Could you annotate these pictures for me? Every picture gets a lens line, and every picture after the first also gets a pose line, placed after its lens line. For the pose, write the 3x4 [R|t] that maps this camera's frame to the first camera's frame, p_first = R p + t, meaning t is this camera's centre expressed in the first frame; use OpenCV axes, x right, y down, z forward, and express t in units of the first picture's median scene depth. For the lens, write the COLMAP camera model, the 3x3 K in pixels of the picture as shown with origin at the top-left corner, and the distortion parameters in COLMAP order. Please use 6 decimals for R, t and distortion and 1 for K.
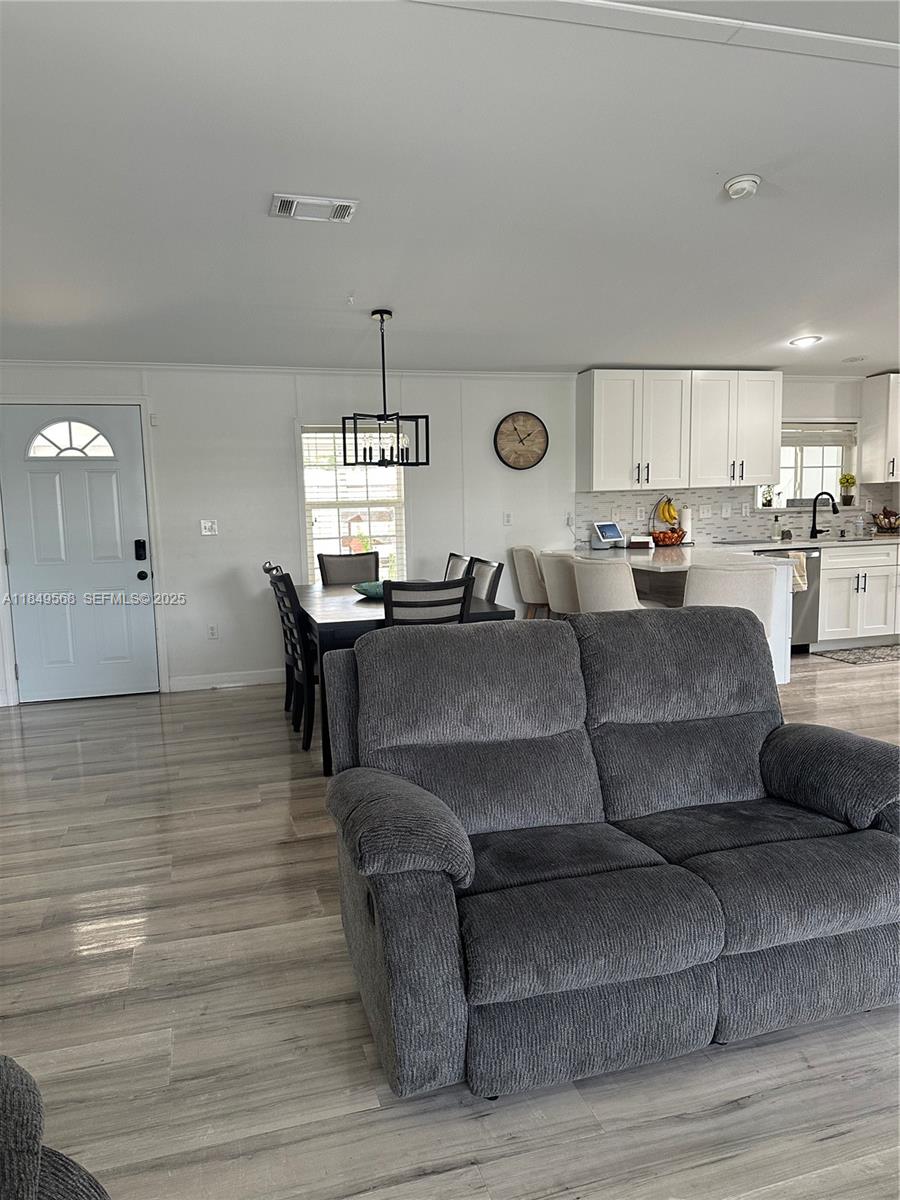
lens RADIAL K [[847.2, 0, 450.0], [0, 847.2, 600.0], [0, 0, 1]] dist [0.049503, -0.063236]
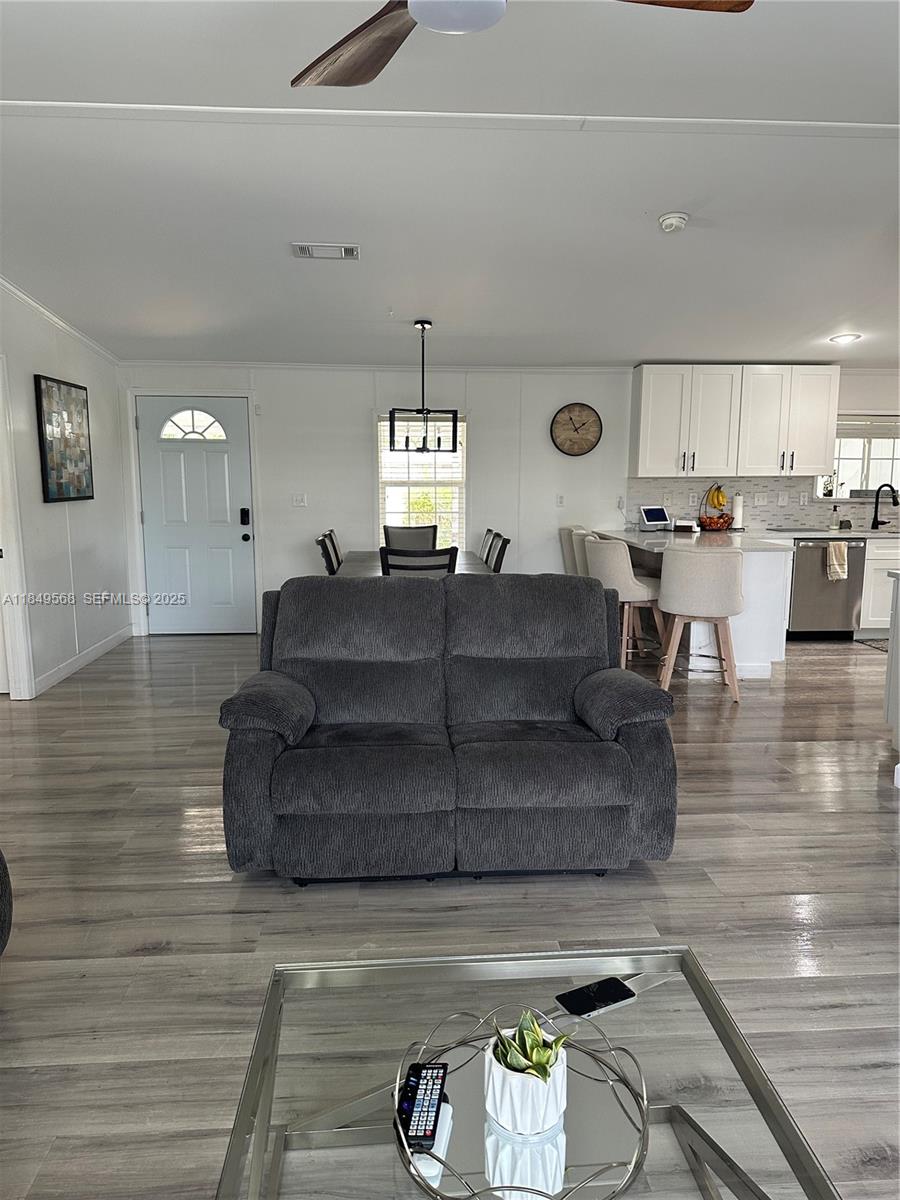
lens RADIAL K [[843.4, 0, 450.0], [0, 843.4, 600.0], [0, 0, 1]] dist [0.073020, -0.129894]
pose [[0.975746, 0.057201, -0.211302, 0.179192], [-0.051438, 0.998142, 0.032675, 0.005821], [0.212779, -0.021014, 0.976874, -0.120250]]
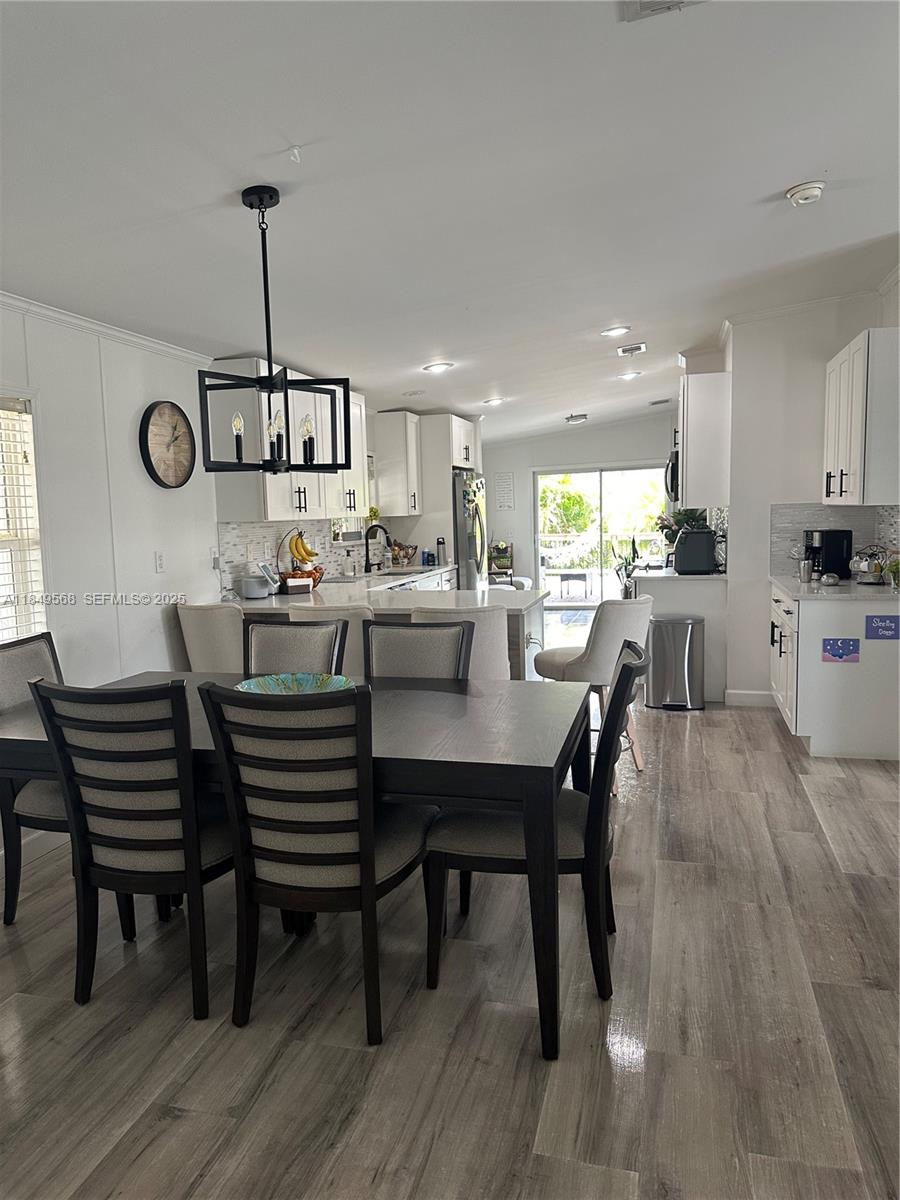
lens RADIAL K [[847.2, 0, 450.0], [0, 847.2, 600.0], [0, 0, 1]] dist [0.049503, -0.063236]
pose [[0.519053, -0.078227, 0.851155, -0.399205], [0.121405, 0.992454, 0.017178, -0.055365], [-0.846076, 0.094418, 0.524634, 0.506054]]
